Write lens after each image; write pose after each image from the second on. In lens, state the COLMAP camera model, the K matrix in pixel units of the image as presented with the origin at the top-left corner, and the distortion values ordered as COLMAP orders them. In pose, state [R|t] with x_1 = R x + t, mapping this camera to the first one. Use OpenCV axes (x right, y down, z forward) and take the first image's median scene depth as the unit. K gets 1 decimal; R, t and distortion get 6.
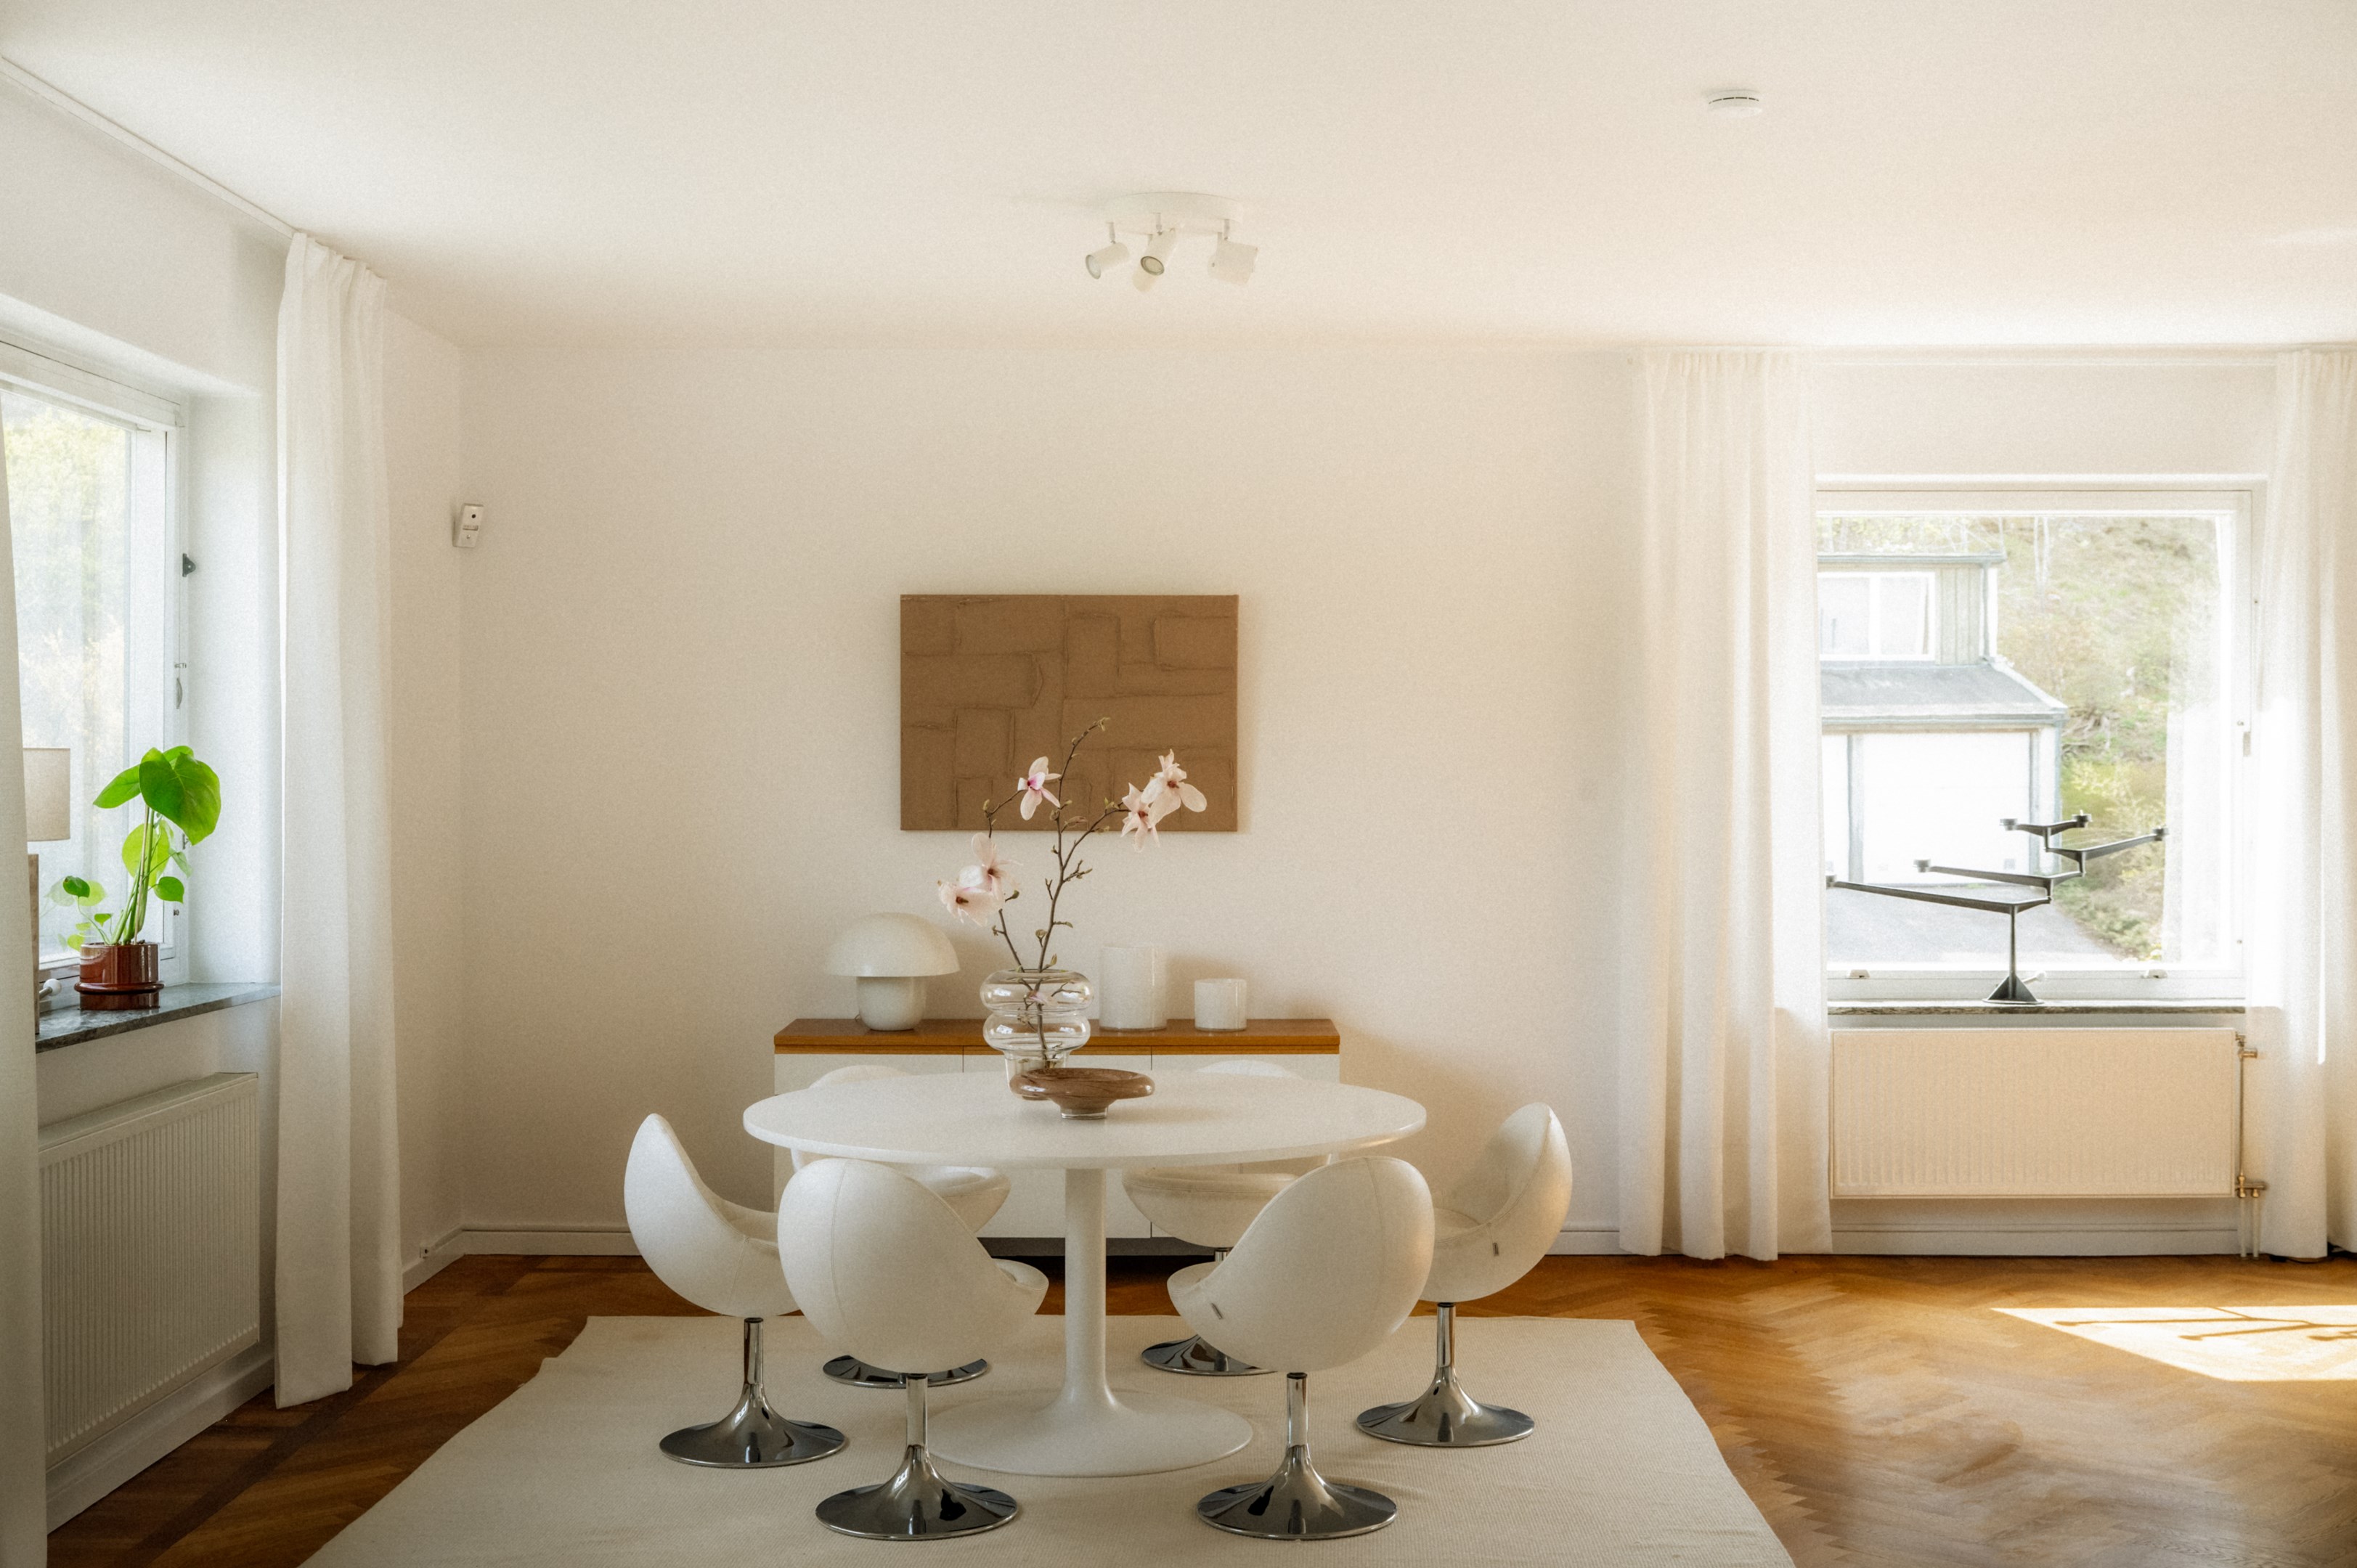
lens RADIAL K [[2764.6, 0, 1180.4], [0, 2764.6, 783.2], [0, 0, 1]] dist [0.033382, 0.000000]
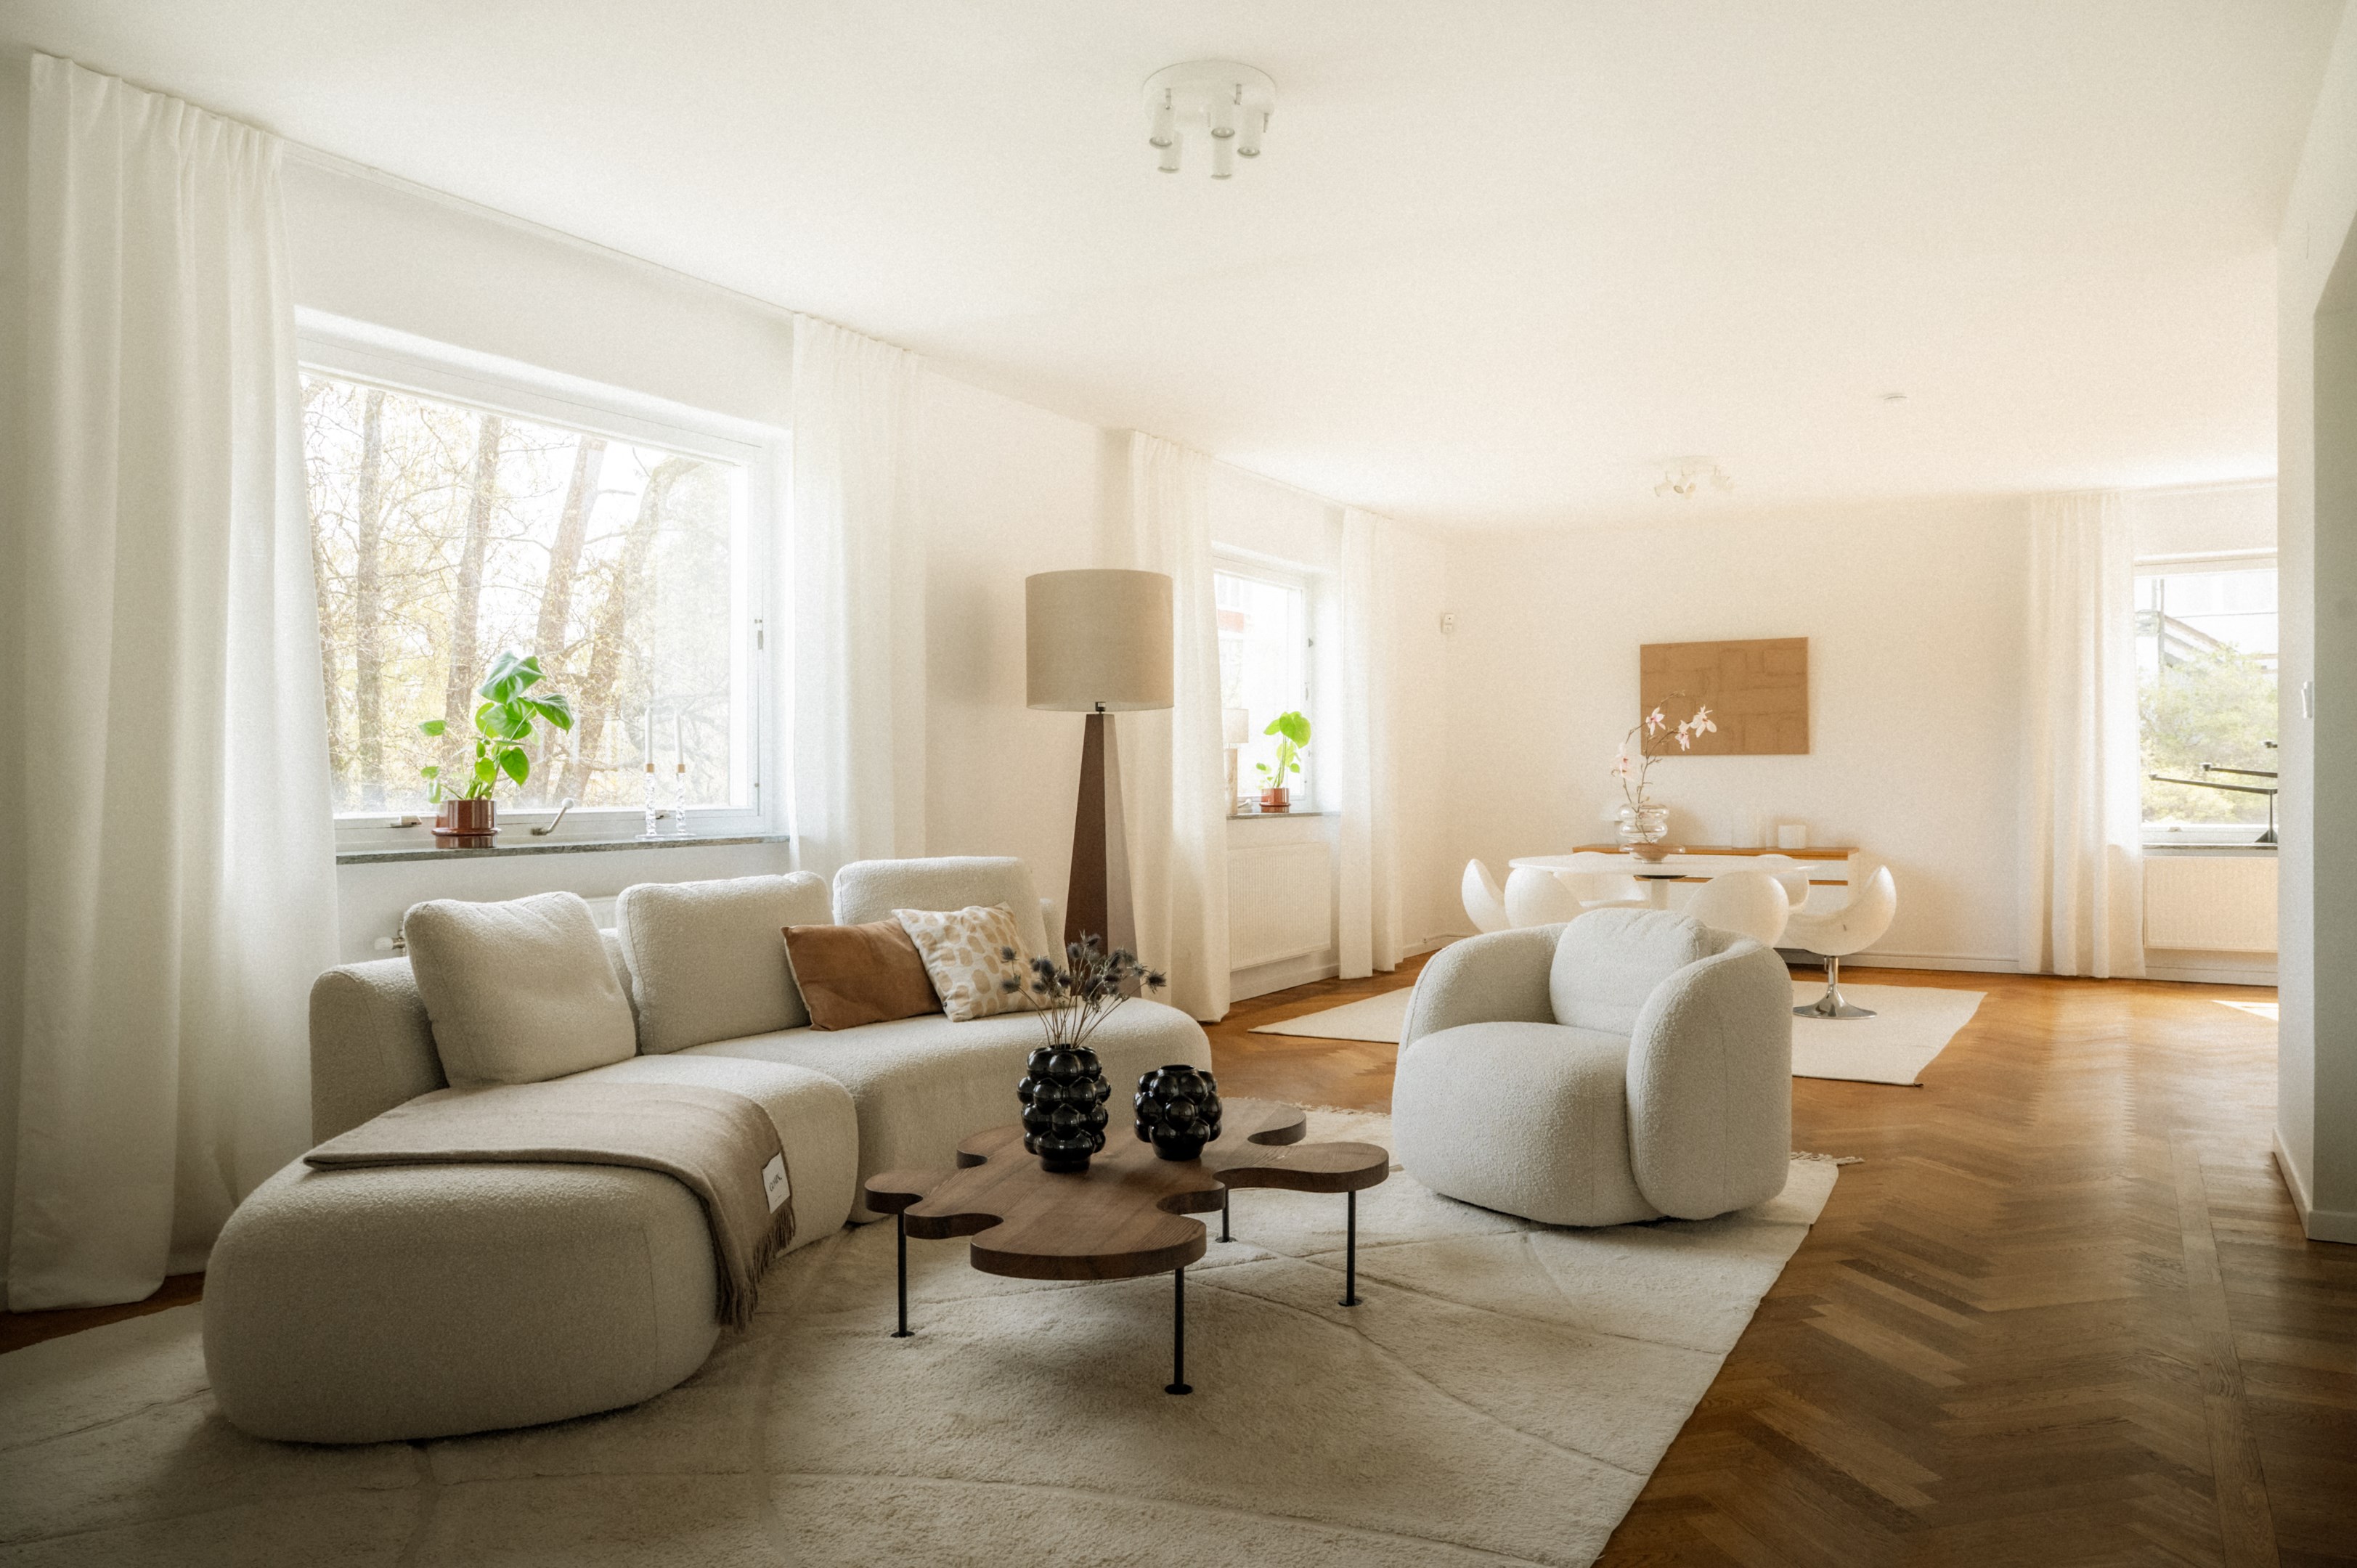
lens RADIAL K [[1652.5, 0, 1177.6], [0, 1652.5, 786.8], [0, 0, 1]] dist [0.039564, 0.005408]
pose [[0.869729, -0.000410, -0.493530, 0.254399], [-0.000594, 0.999998, -0.001879, 0.050613], [0.493530, 0.001927, 0.869727, -0.326754]]
